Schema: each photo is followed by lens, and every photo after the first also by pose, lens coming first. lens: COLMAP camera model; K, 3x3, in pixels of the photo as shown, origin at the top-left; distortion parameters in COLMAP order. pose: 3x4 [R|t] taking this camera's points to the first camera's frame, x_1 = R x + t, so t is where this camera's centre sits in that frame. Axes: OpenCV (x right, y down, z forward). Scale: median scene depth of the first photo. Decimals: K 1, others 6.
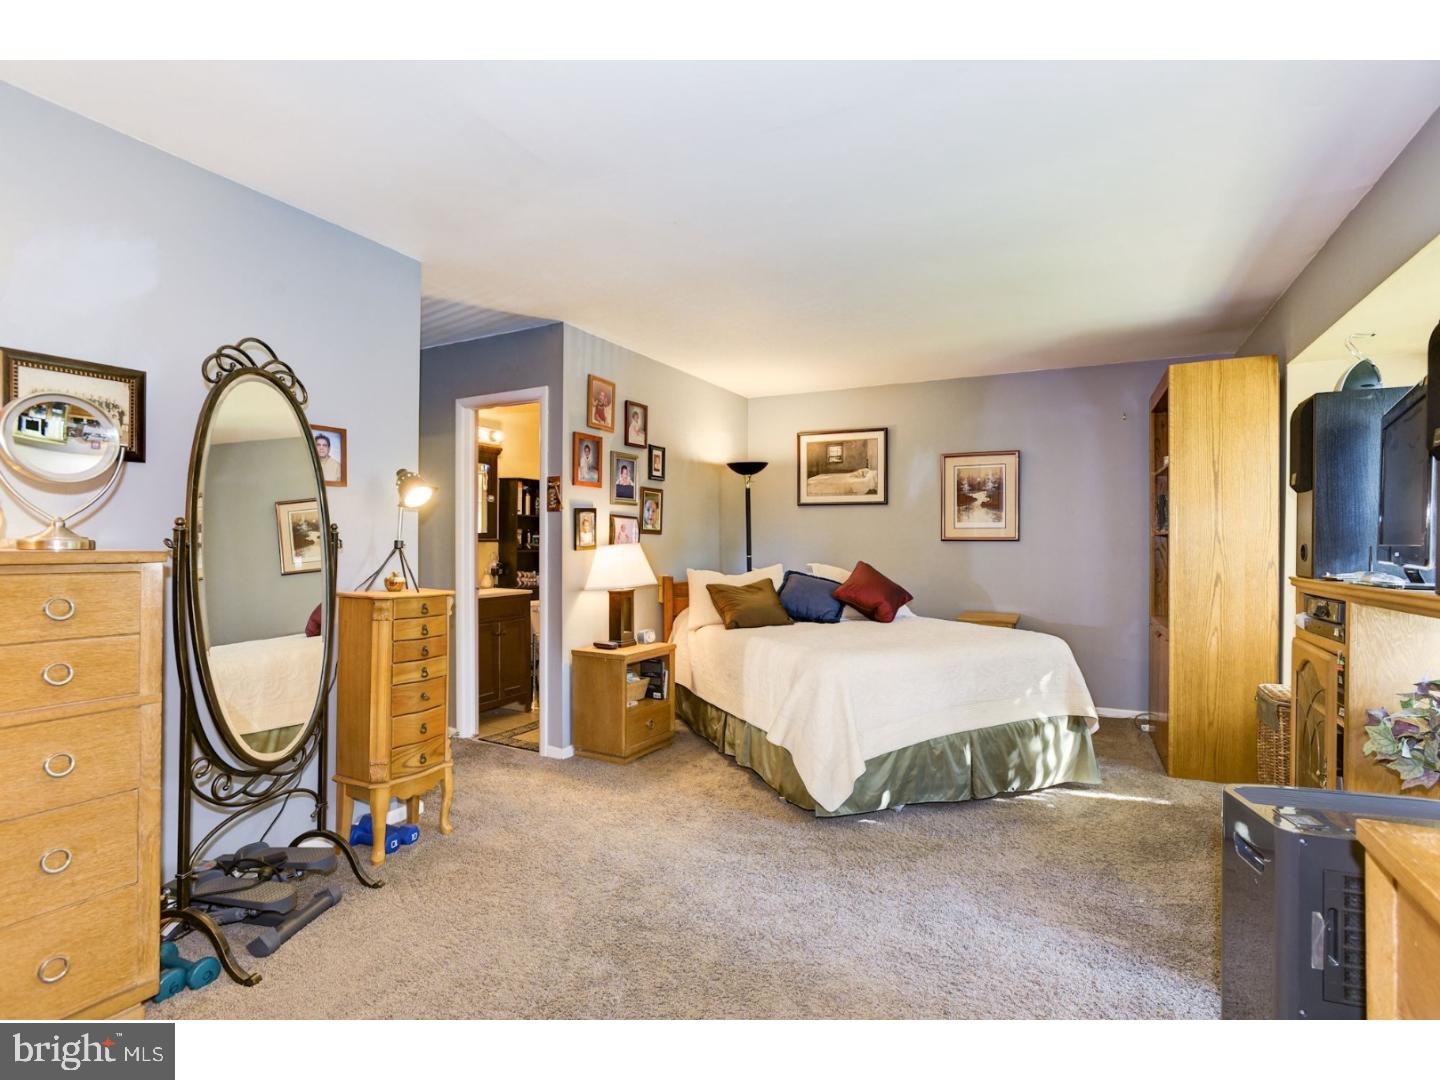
lens RADIAL K [[716.4, 0, 738.3], [0, 716.4, 538.6], [0, 0, 1]] dist [-0.044904, 0.028601]
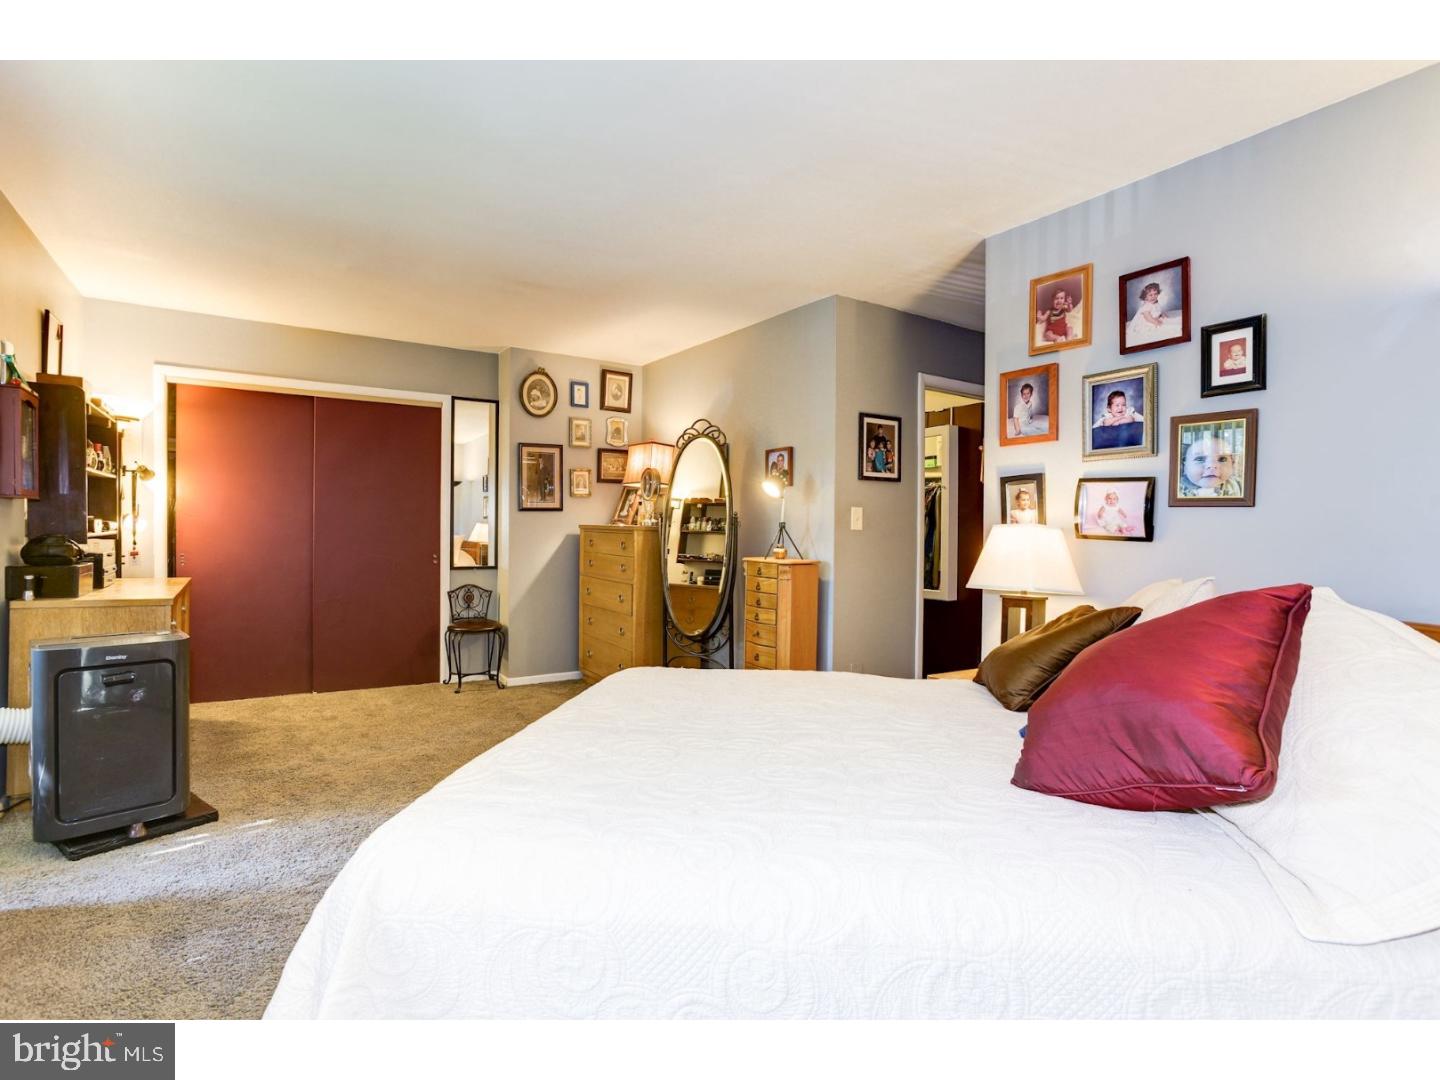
lens RADIAL K [[716.4, 0, 738.3], [0, 716.4, 538.6], [0, 0, 1]] dist [-0.044904, 0.028601]
pose [[-0.487873, 0.005441, -0.872898, 0.524760], [-0.007244, 0.999921, 0.010282, 0.014063], [0.872885, 0.011339, -0.487795, 1.085781]]
